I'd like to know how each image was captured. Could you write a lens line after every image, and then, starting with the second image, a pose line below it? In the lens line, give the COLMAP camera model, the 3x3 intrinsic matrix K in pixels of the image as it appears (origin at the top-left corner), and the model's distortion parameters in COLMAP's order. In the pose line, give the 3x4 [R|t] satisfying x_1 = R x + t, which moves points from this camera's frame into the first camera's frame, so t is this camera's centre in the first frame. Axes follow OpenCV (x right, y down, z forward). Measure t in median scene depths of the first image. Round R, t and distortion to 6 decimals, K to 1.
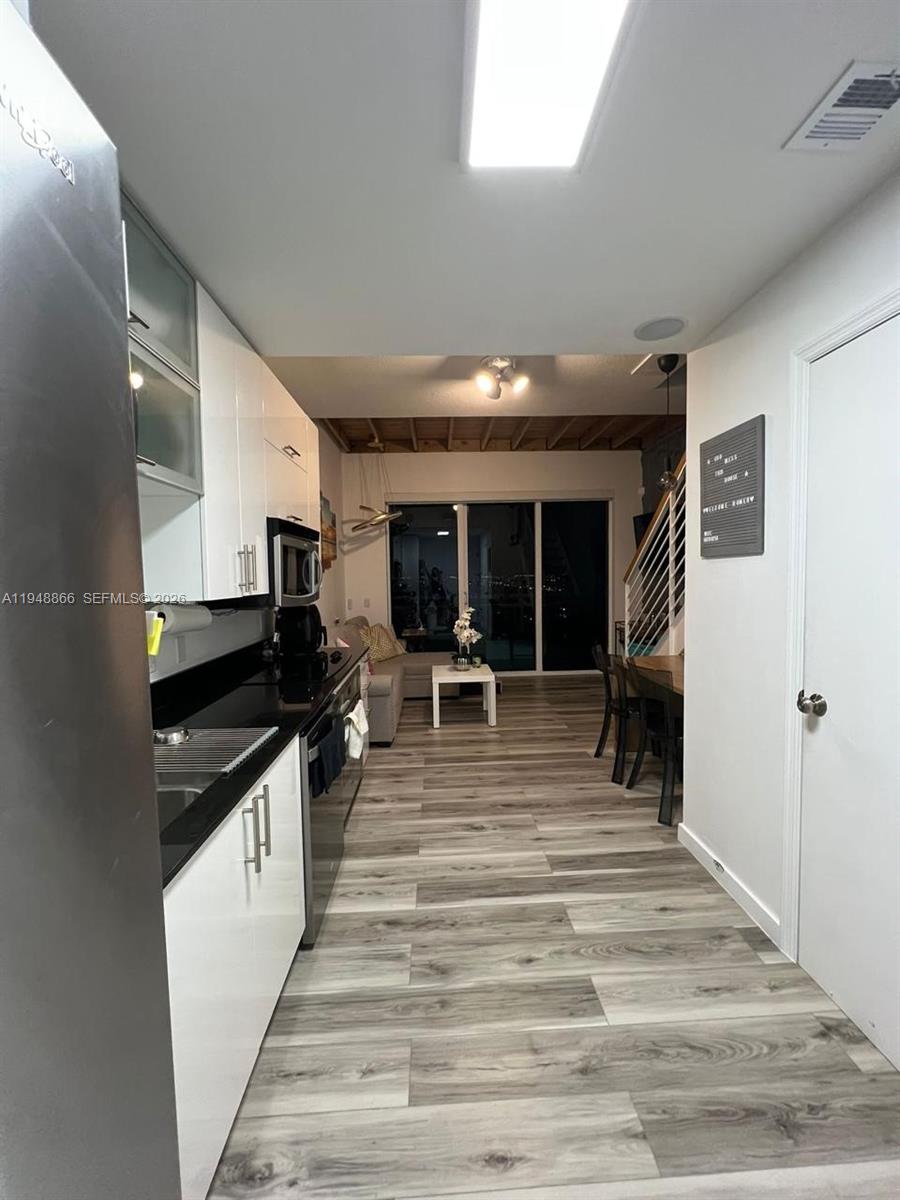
lens RADIAL K [[477.1, 0, 450.0], [0, 477.1, 600.0], [0, 0, 1]] dist [0.000717, 0.000339]
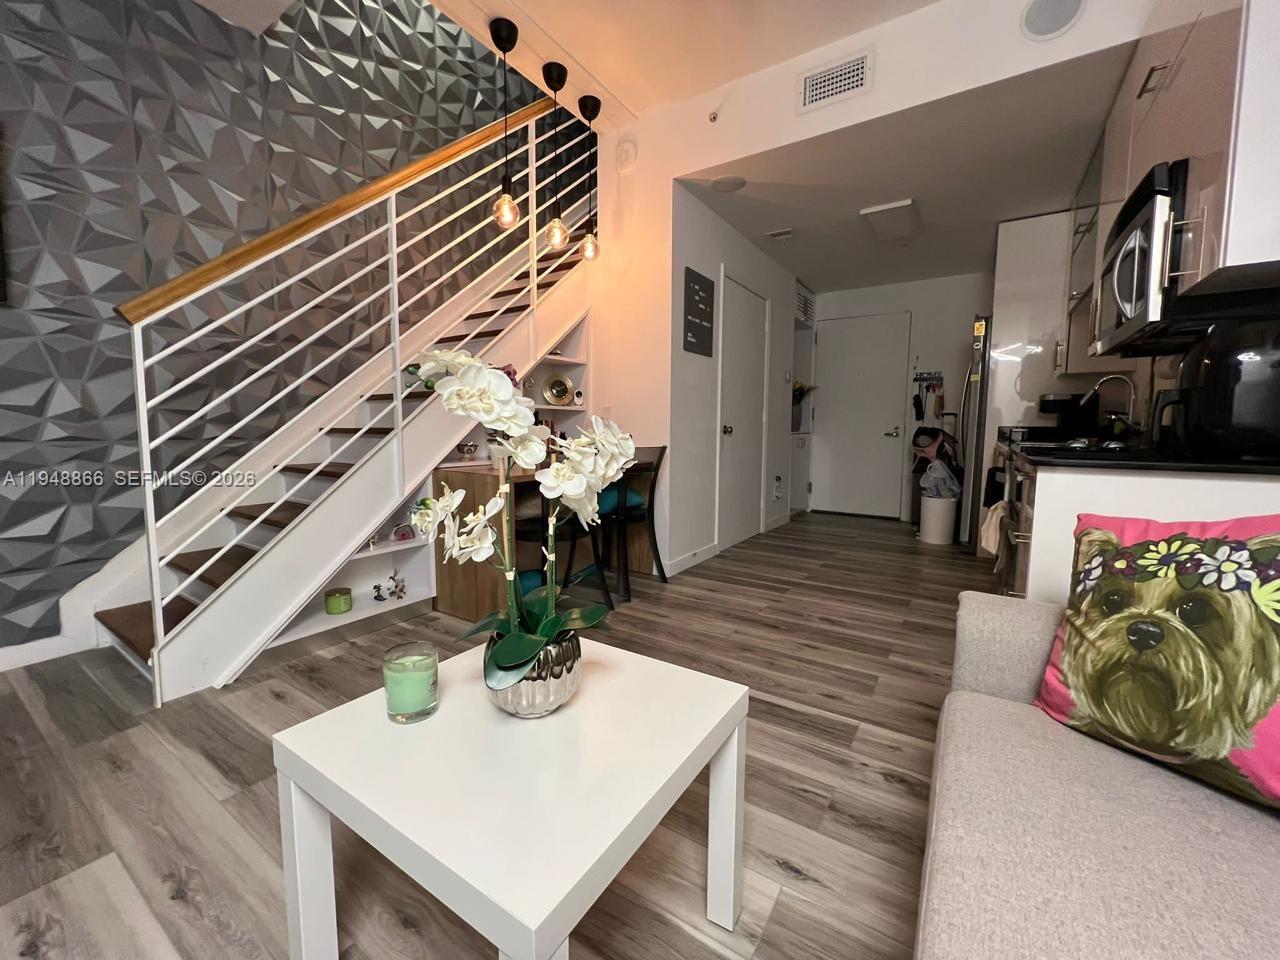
lens RADIAL K [[509.0, 0, 640.0], [0, 509.0, 480.0], [0, 0, 1]] dist [0.000717, 0.000339]
pose [[-0.812942, -0.043105, 0.580748, -0.191070], [0.043127, 0.990062, 0.133855, 0.063033], [-0.580746, 0.133862, -0.803004, 1.827194]]
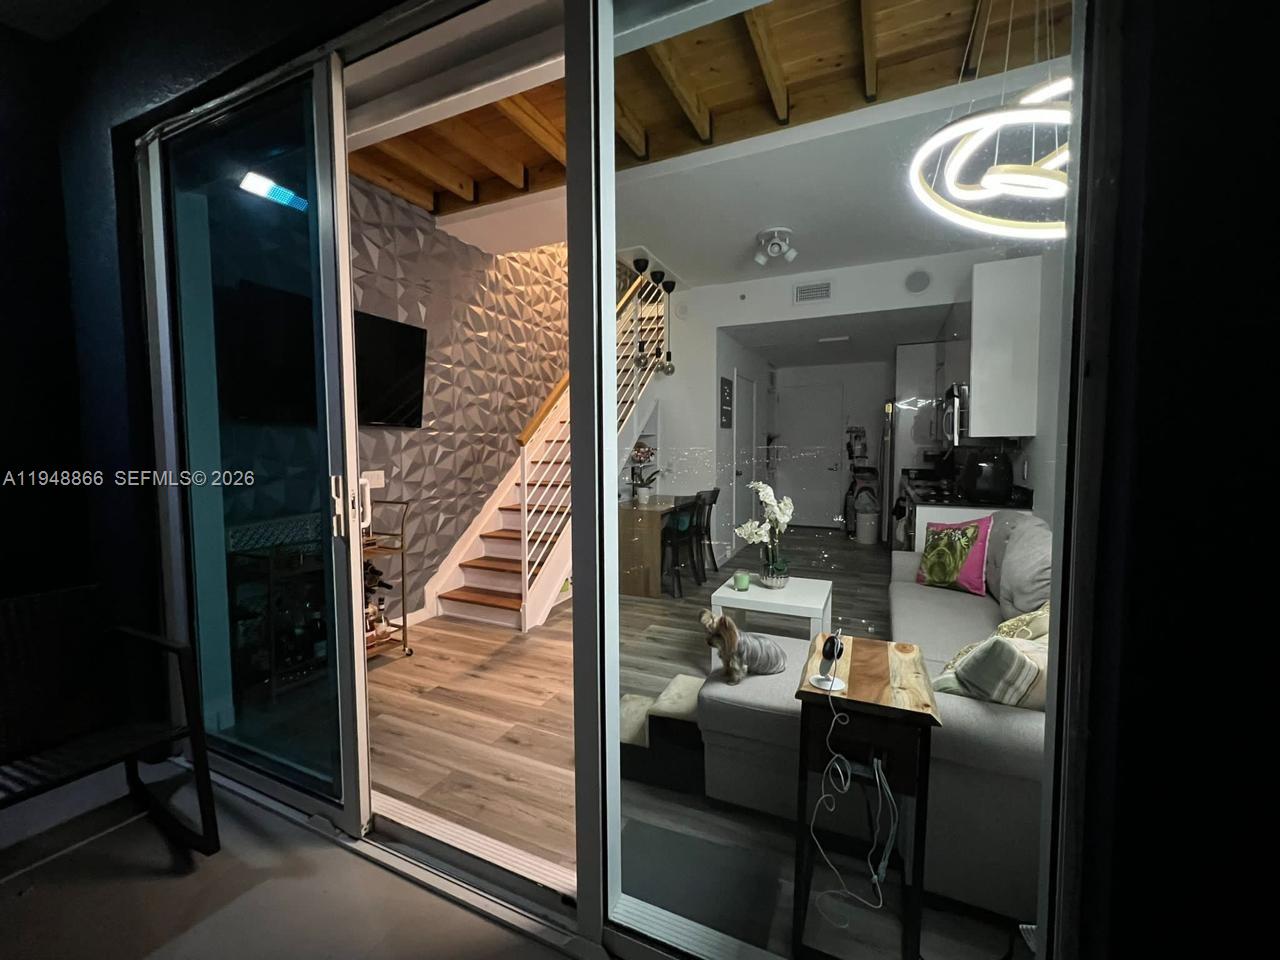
lens RADIAL K [[520.2, 0, 640.0], [0, 520.2, 480.0], [0, 0, 1]] dist [-0.001232, -0.000091]
pose [[-0.889089, -0.006233, 0.457692, -0.197012], [0.046943, 0.993393, 0.104718, -0.093914], [-0.455321, 0.114589, -0.882923, 2.648531]]
